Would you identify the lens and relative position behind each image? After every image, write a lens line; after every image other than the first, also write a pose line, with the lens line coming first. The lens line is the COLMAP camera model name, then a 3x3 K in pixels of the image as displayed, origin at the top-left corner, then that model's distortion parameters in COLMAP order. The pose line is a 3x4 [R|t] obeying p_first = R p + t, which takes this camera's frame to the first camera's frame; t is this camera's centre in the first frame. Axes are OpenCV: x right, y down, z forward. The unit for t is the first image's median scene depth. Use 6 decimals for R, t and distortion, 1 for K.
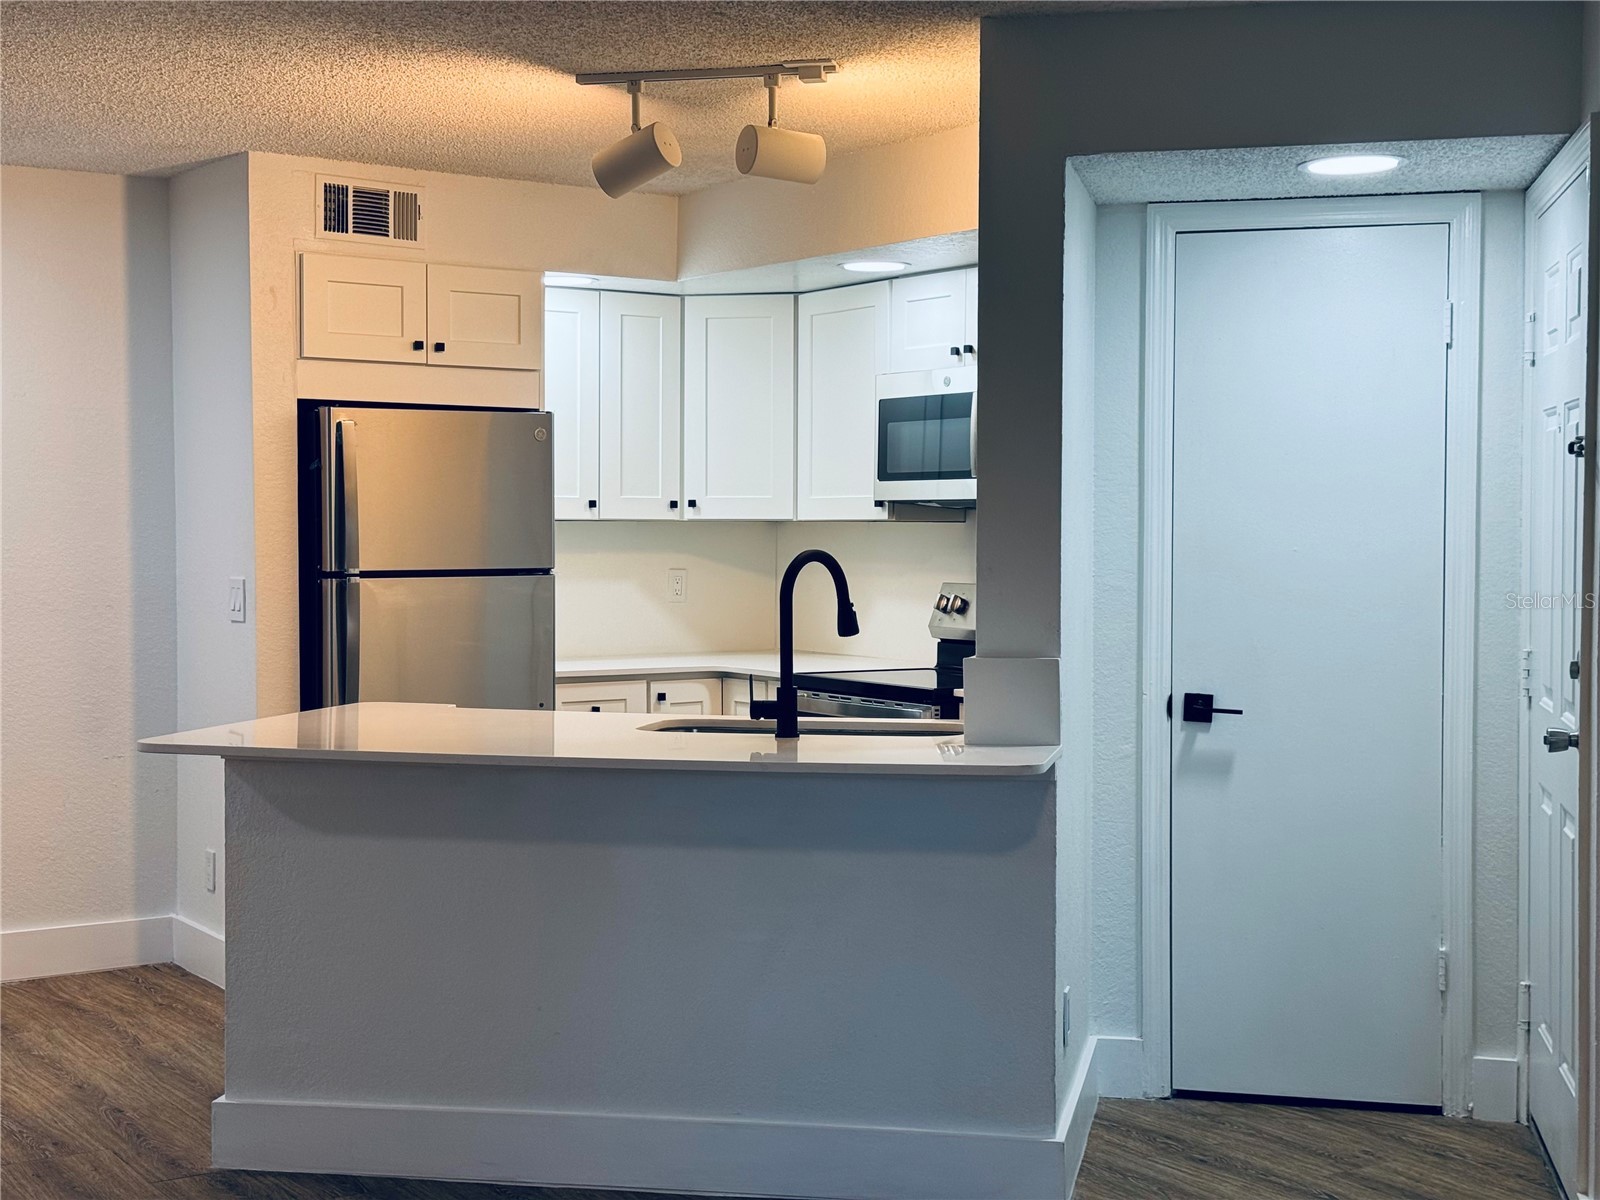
lens RADIAL K [[2241.2, 0, 800.0], [0, 2241.2, 600.0], [0, 0, 1]] dist [0.118456, -0.027243]
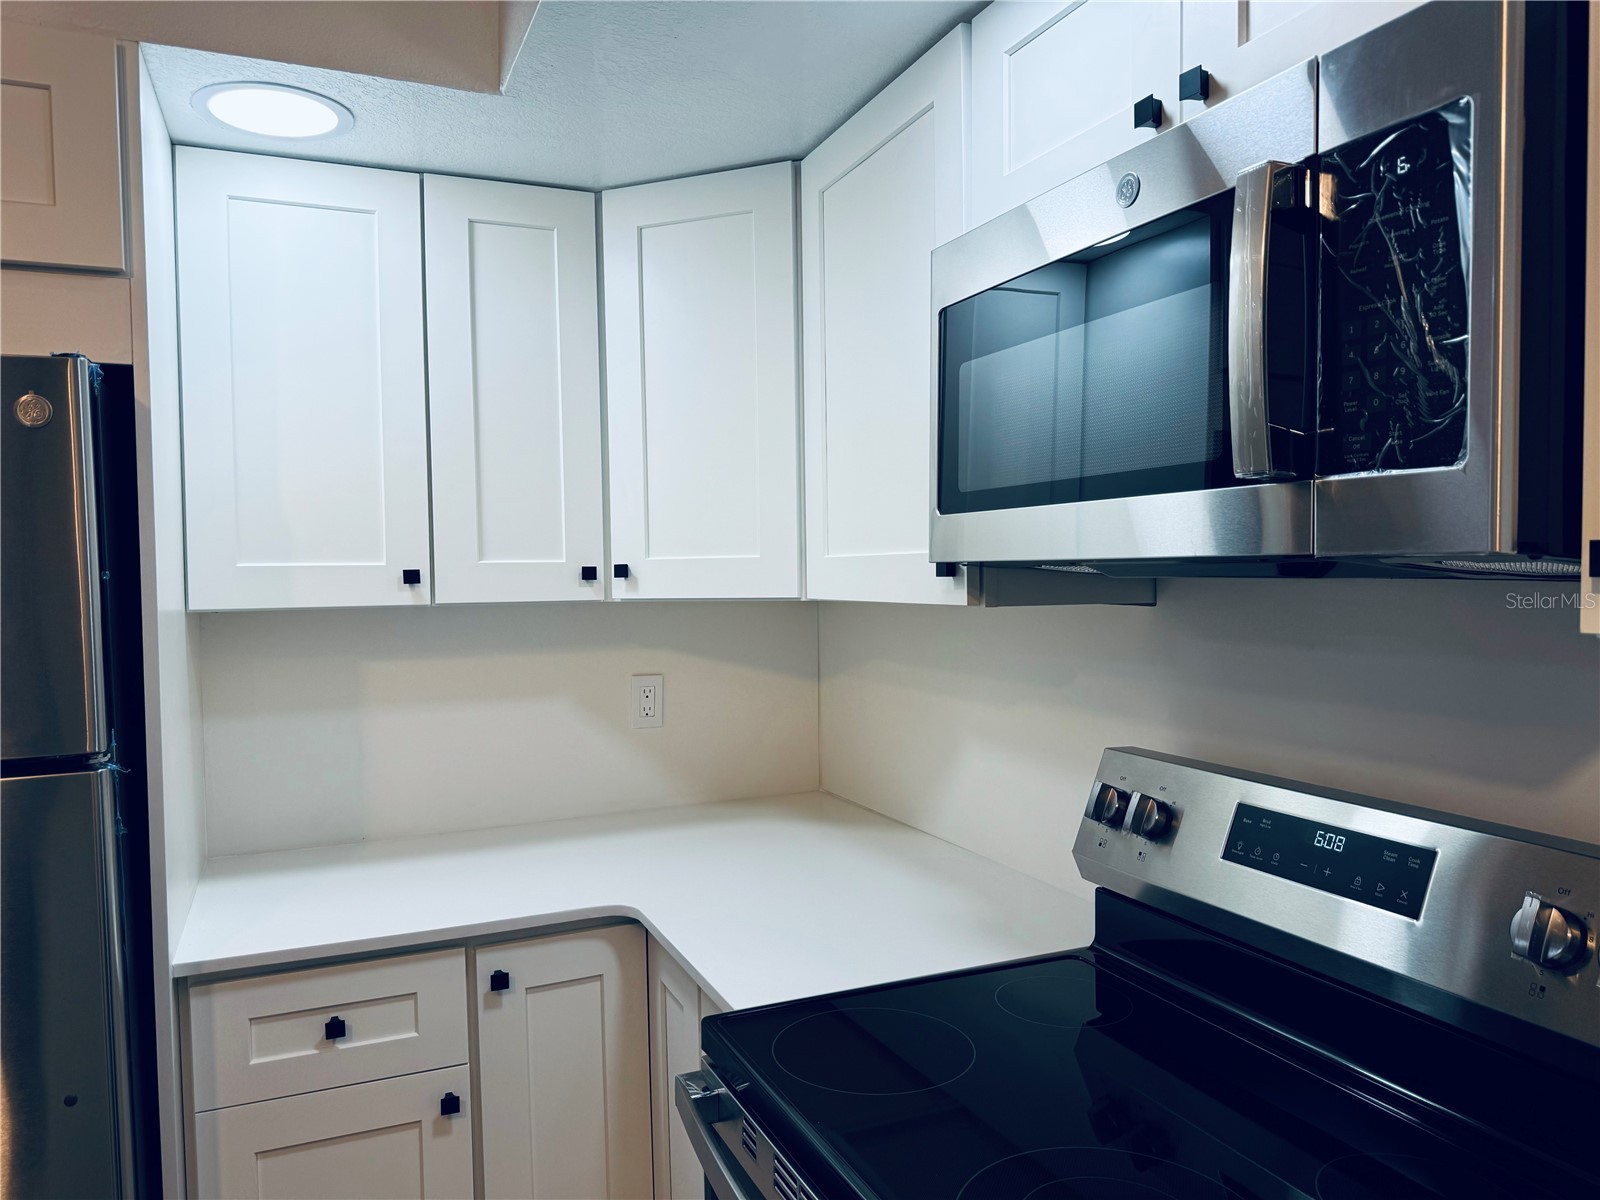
lens RADIAL K [[1129.5, 0, 788.7], [0, 1129.5, 601.3], [0, 0, 1]] dist [0.088950, -0.113693]
pose [[0.984468, -0.014082, -0.175001, 0.047545], [0.014042, 0.999900, -0.001465, -0.040769], [0.175004, -0.001015, 0.984567, 0.865169]]
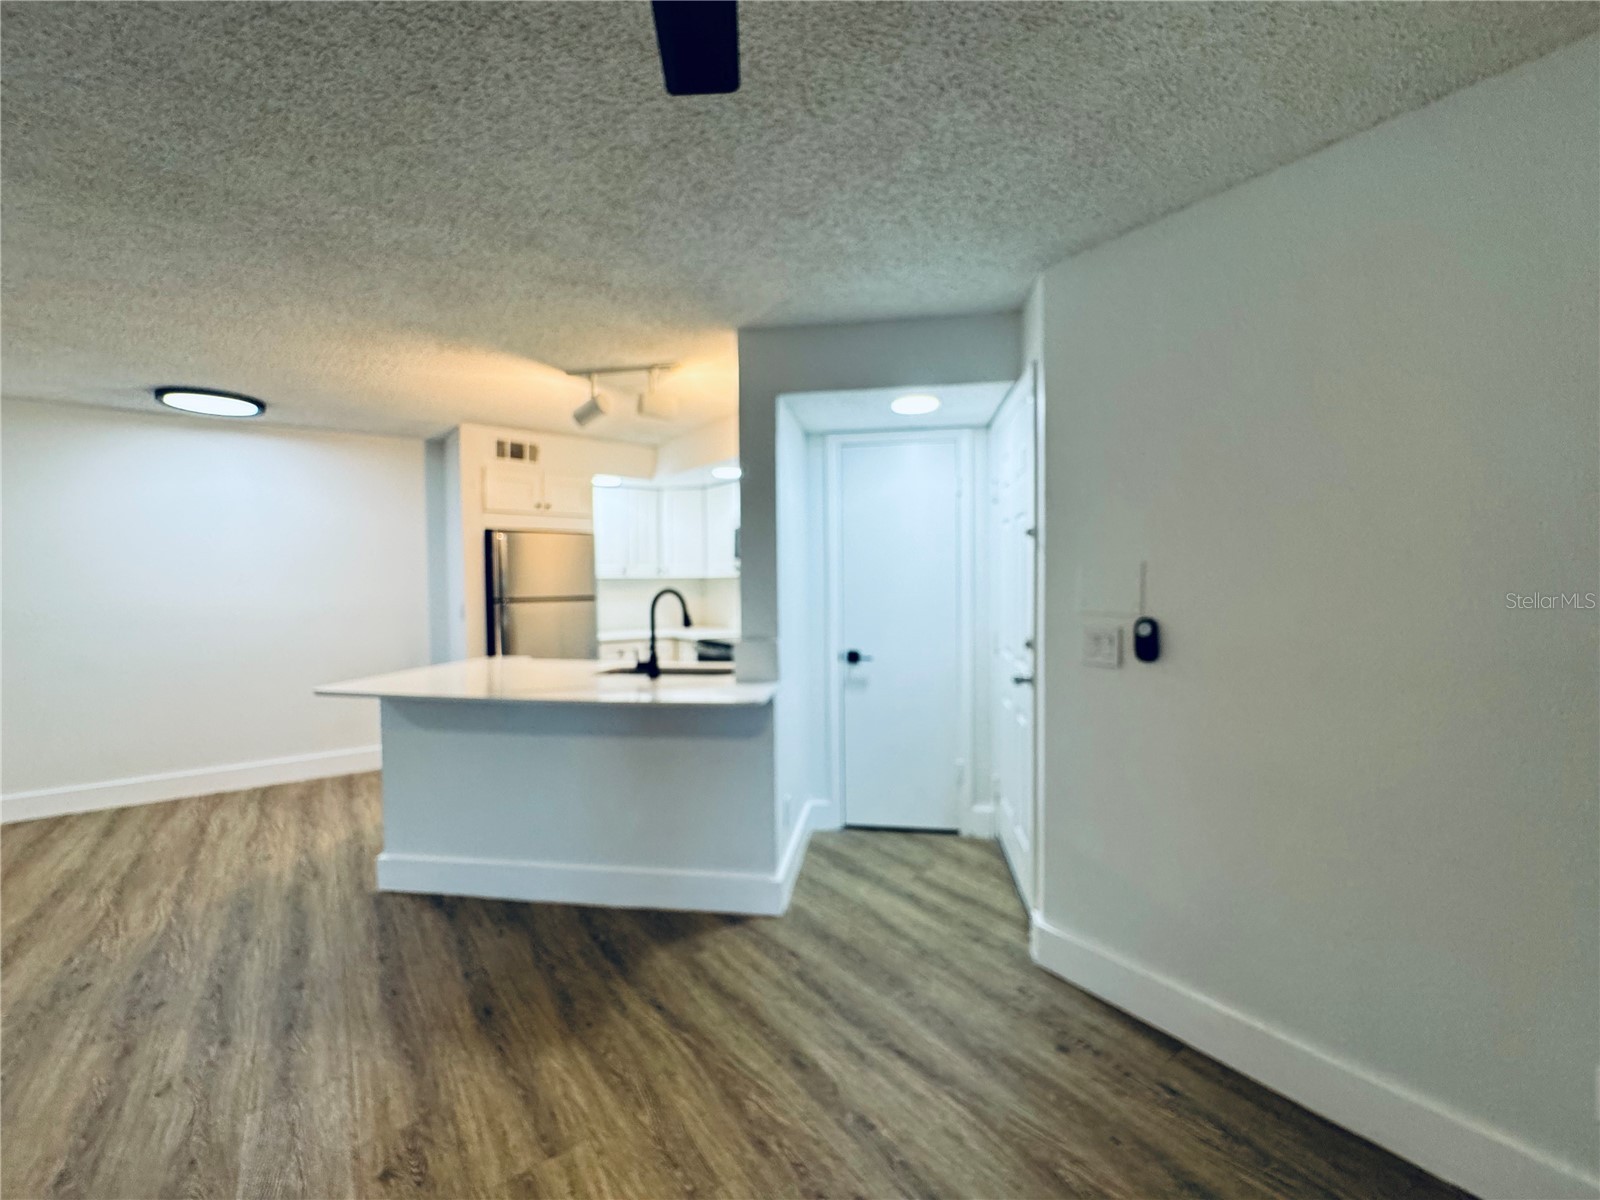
lens RADIAL K [[657.6, 0, 796.8], [0, 657.6, 599.9], [0, 0, 1]] dist [-0.002510, 0.000035]
pose [[0.998505, -0.012964, 0.053096, 0.071675], [0.013140, 0.999909, -0.002973, -0.006070], [-0.053053, 0.003667, 0.998585, 0.286691]]
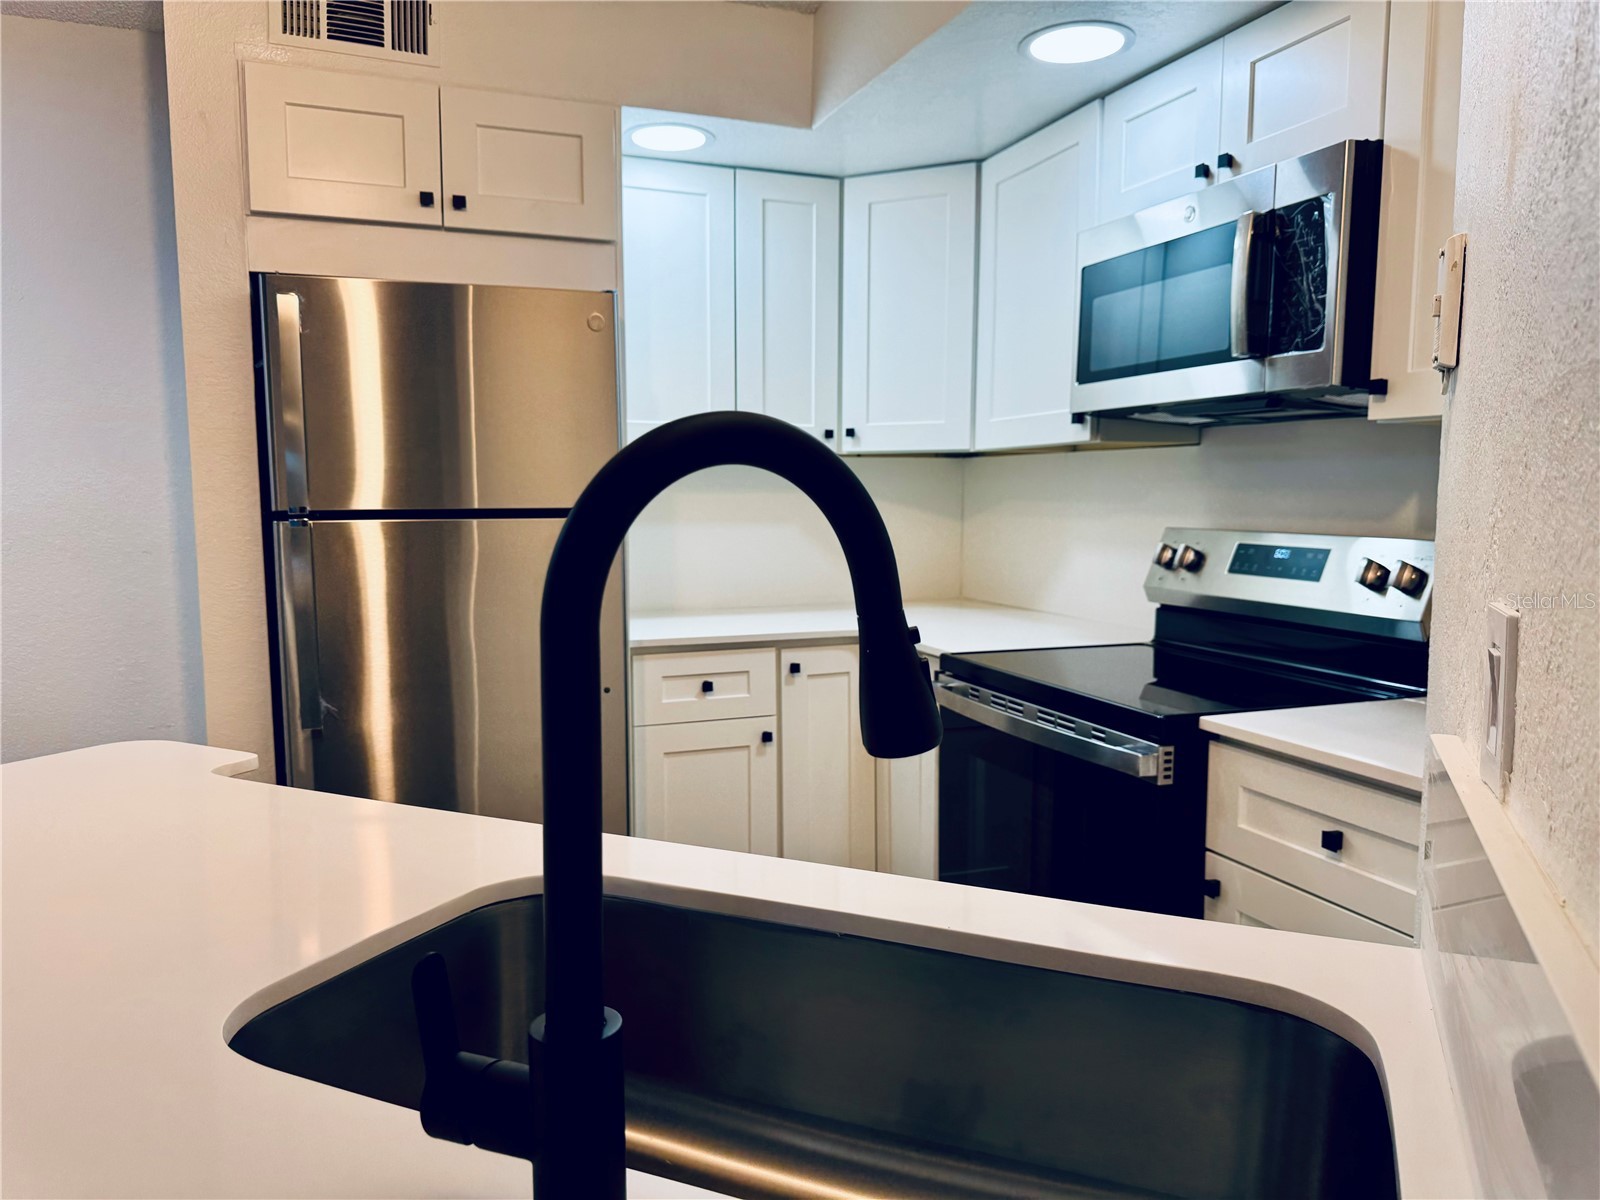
lens RADIAL K [[1139.7, 0, 794.2], [0, 1139.7, 602.6], [0, 0, 1]] dist [0.066397, -0.115986]
pose [[0.975858, 0.017691, -0.217690, 0.030070], [-0.003425, 0.997831, 0.065737, -0.008232], [0.218381, -0.063404, 0.973802, 0.675789]]
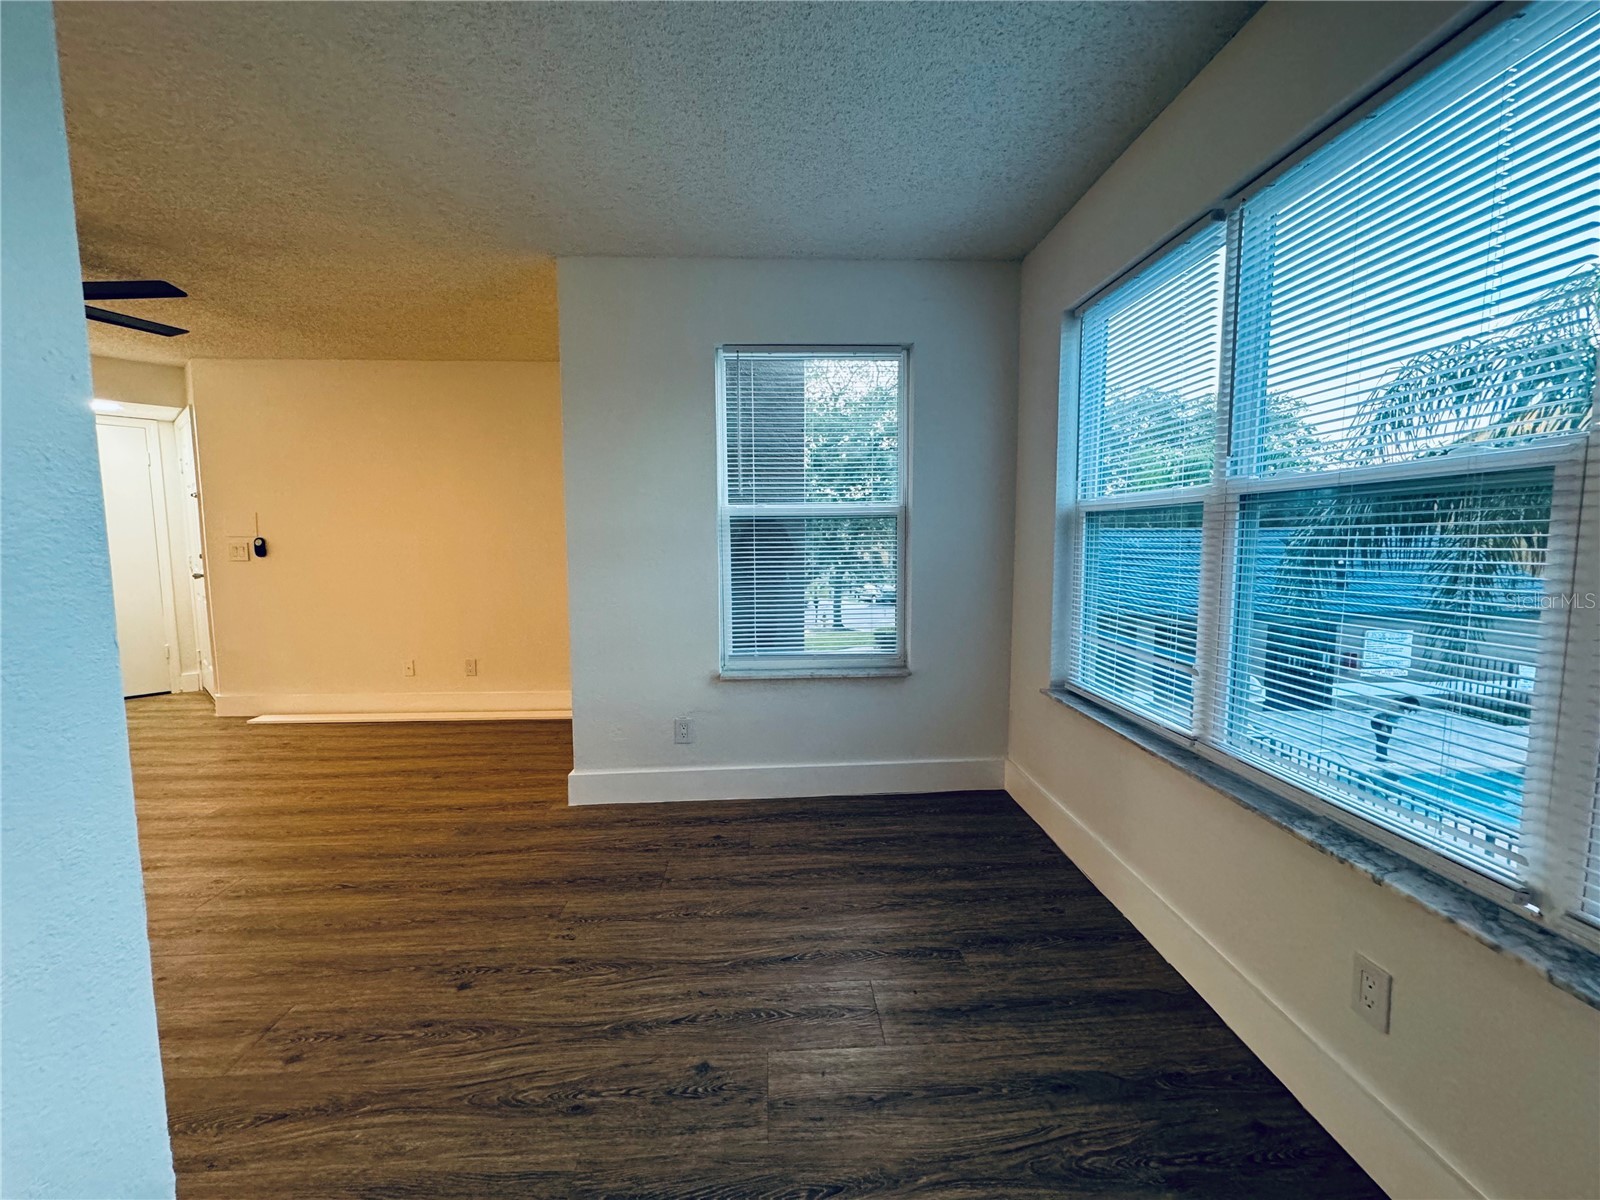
lens RADIAL K [[639.9, 0, 800.0], [0, 639.9, 600.0], [0, 0, 1]] dist [0.000061, 0.000163]
pose [[0.499570, -0.088018, 0.861790, -0.050314], [0.035269, 0.996067, 0.081287, 0.033988], [-0.865555, -0.010215, 0.500709, -0.241042]]
